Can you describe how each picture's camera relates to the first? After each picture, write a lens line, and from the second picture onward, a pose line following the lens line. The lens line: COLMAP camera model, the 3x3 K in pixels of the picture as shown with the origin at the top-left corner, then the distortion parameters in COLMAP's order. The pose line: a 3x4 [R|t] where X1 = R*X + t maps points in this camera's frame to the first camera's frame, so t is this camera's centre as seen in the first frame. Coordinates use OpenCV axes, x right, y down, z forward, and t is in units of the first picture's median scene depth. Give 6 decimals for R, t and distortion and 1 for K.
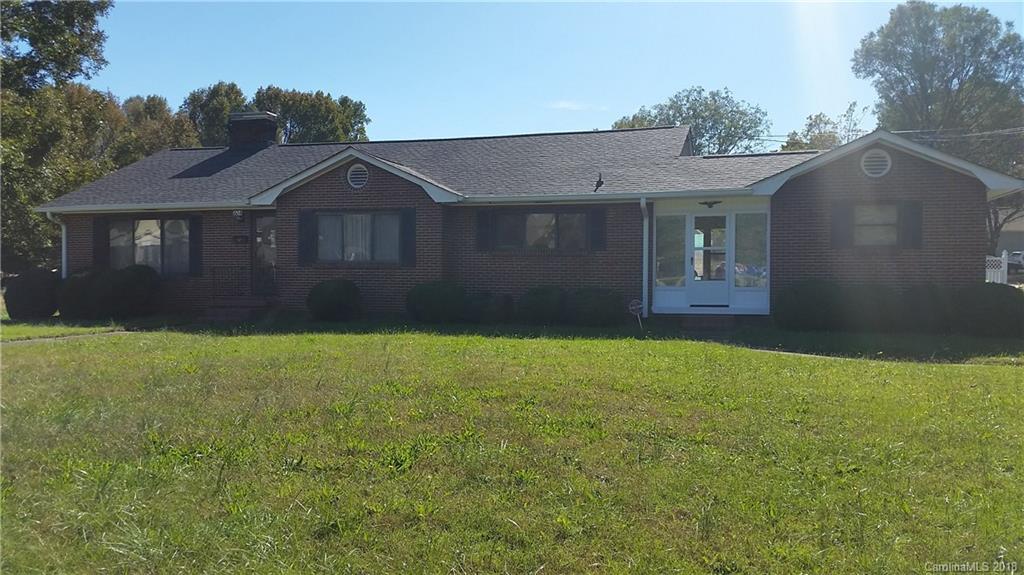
lens RADIAL K [[814.3, 0, 513.0], [0, 814.3, 287.1], [0, 0, 1]] dist [0.003939, -0.030765]
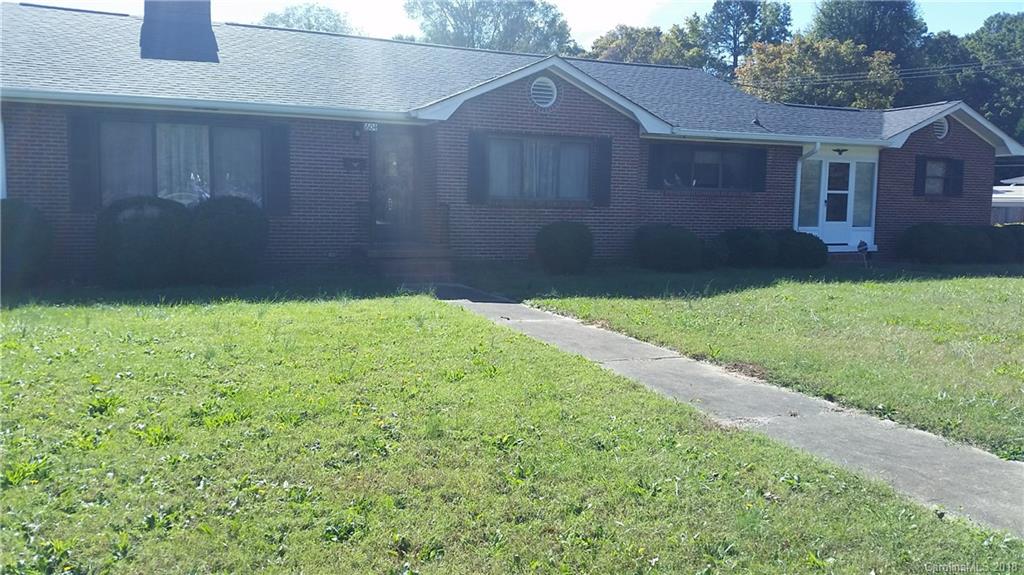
lens RADIAL K [[814.3, 0, 510.0], [0, 814.3, 289.1], [0, 0, 1]] dist [0.003939, -0.030765]
pose [[0.799146, -0.056775, 0.598450, -0.708016], [-0.012398, 0.993762, 0.110833, -0.032276], [-0.601009, -0.095991, 0.793457, 0.360390]]
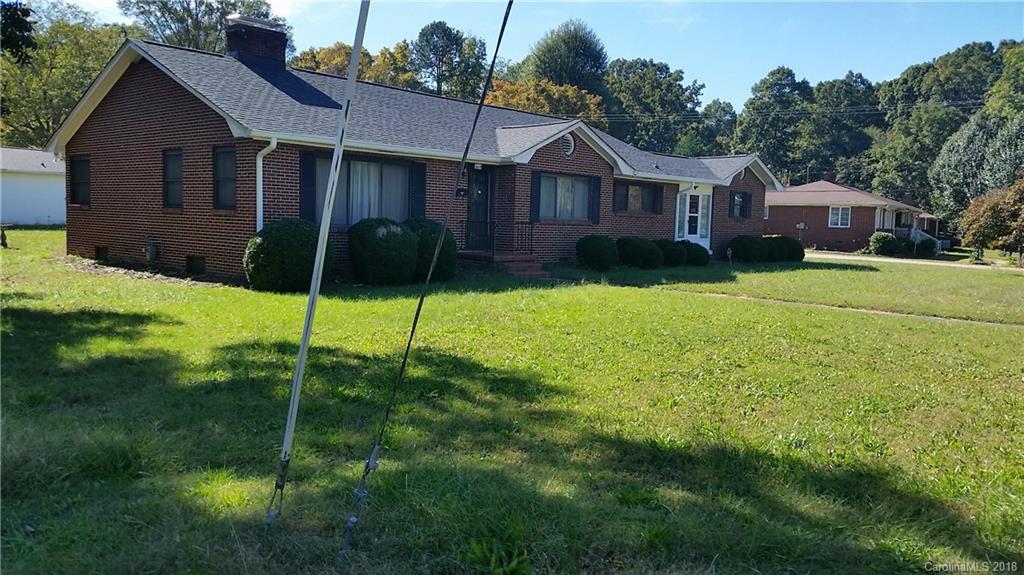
lens RADIAL K [[814.3, 0, 515.1], [0, 814.3, 287.8], [0, 0, 1]] dist [0.003939, -0.030765]
pose [[0.464763, -0.066976, 0.882898, -1.245824], [-0.027020, 0.995598, 0.089748, -0.036802], [-0.885023, -0.065568, 0.460907, 0.522557]]
